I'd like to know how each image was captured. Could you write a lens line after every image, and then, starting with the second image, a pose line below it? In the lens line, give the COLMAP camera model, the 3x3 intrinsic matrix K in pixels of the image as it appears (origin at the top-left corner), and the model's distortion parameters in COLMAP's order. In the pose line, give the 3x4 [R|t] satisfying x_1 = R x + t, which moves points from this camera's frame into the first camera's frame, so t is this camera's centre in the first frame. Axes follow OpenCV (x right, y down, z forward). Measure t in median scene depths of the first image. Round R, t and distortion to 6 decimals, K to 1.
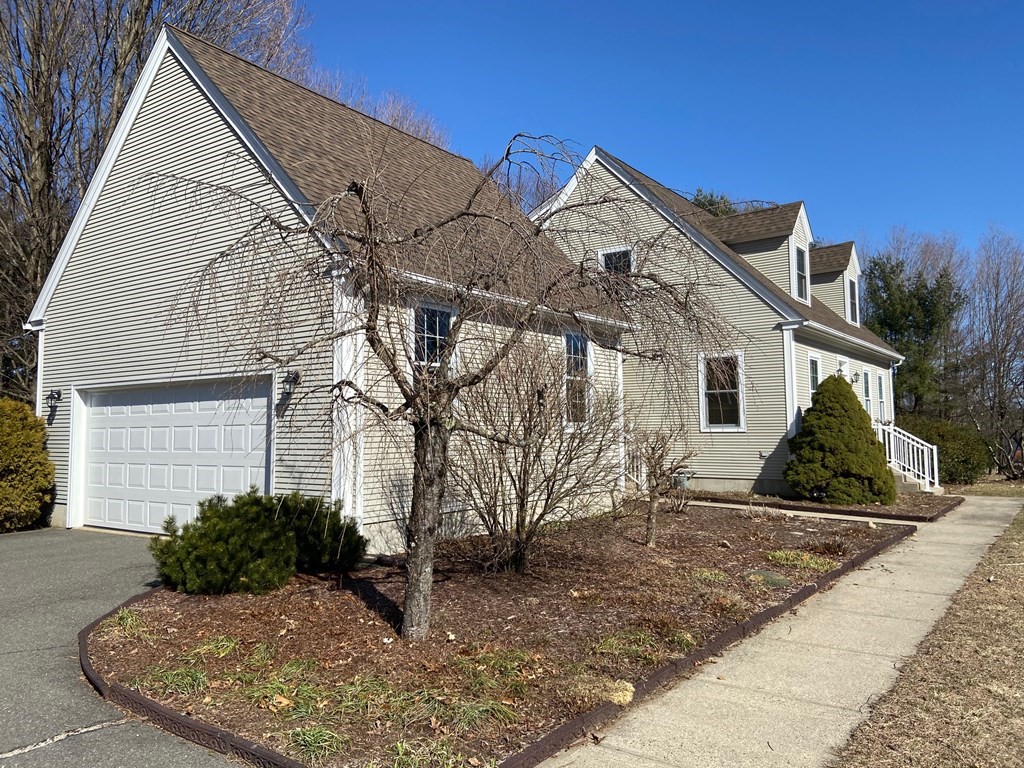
lens RADIAL K [[783.5, 0, 504.4], [0, 783.5, 375.7], [0, 0, 1]] dist [0.074398, -0.020631]
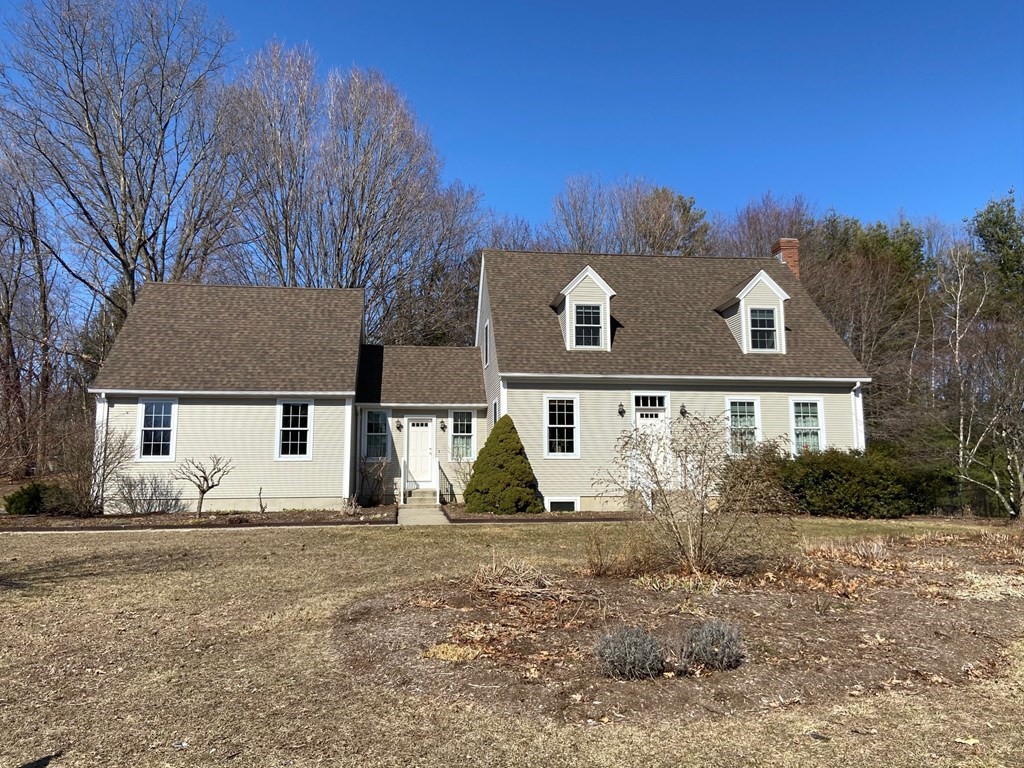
lens RADIAL K [[783.5, 0, 504.7], [0, 783.5, 379.0], [0, 0, 1]] dist [0.074398, -0.020631]
pose [[0.684130, -0.079672, -0.724995, 1.283997], [0.050032, 0.996801, -0.062329, 0.019812], [0.727642, 0.006368, 0.685928, 0.123263]]
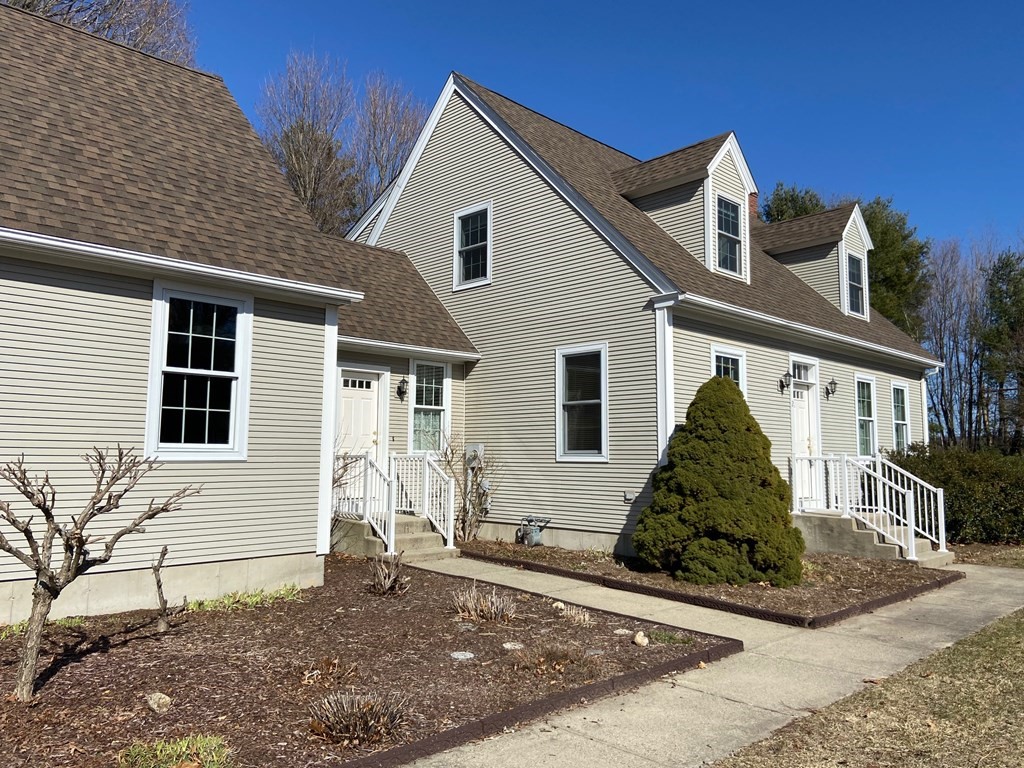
lens RADIAL K [[783.5, 0, 515.6], [0, 783.5, 374.1], [0, 0, 1]] dist [0.074398, -0.020631]
pose [[0.987724, 0.002436, -0.156192, 0.338470], [-0.007453, 0.999475, -0.031545, 0.018333], [0.156033, 0.032322, 0.987223, 0.329147]]
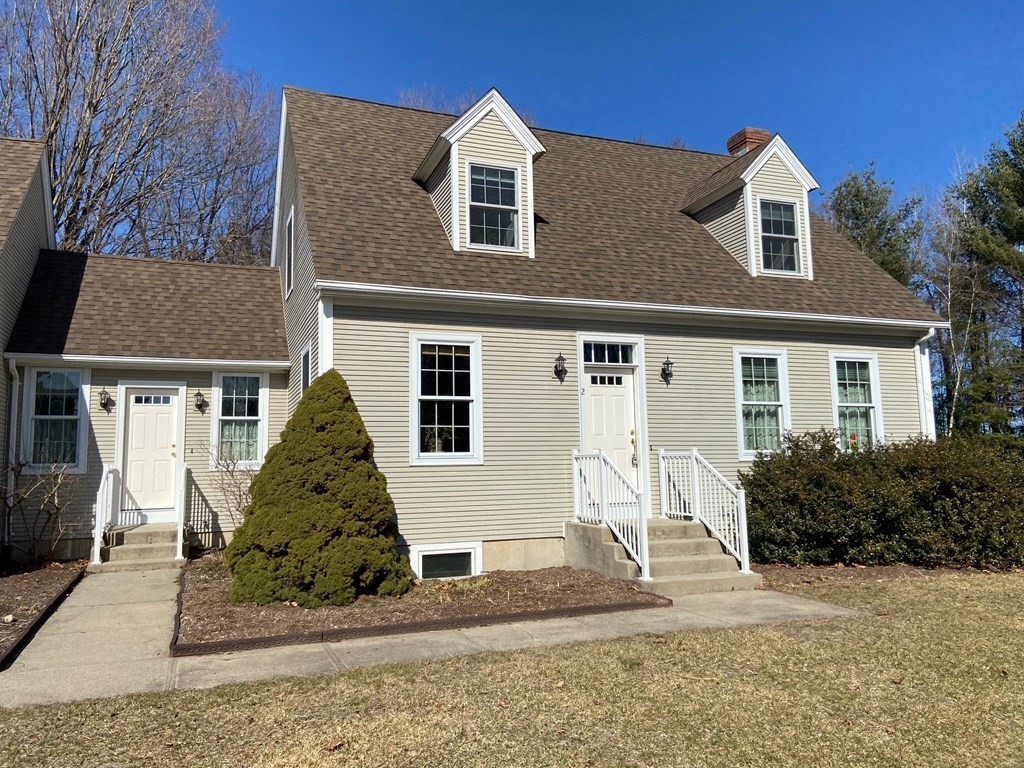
lens RADIAL K [[783.5, 0, 509.2], [0, 783.5, 374.8], [0, 0, 1]] dist [0.074398, -0.020631]
pose [[0.840781, -0.064722, -0.537492, 0.798577], [0.048526, 0.997841, -0.044246, 0.032714], [0.539196, 0.011119, 0.842107, 0.563748]]
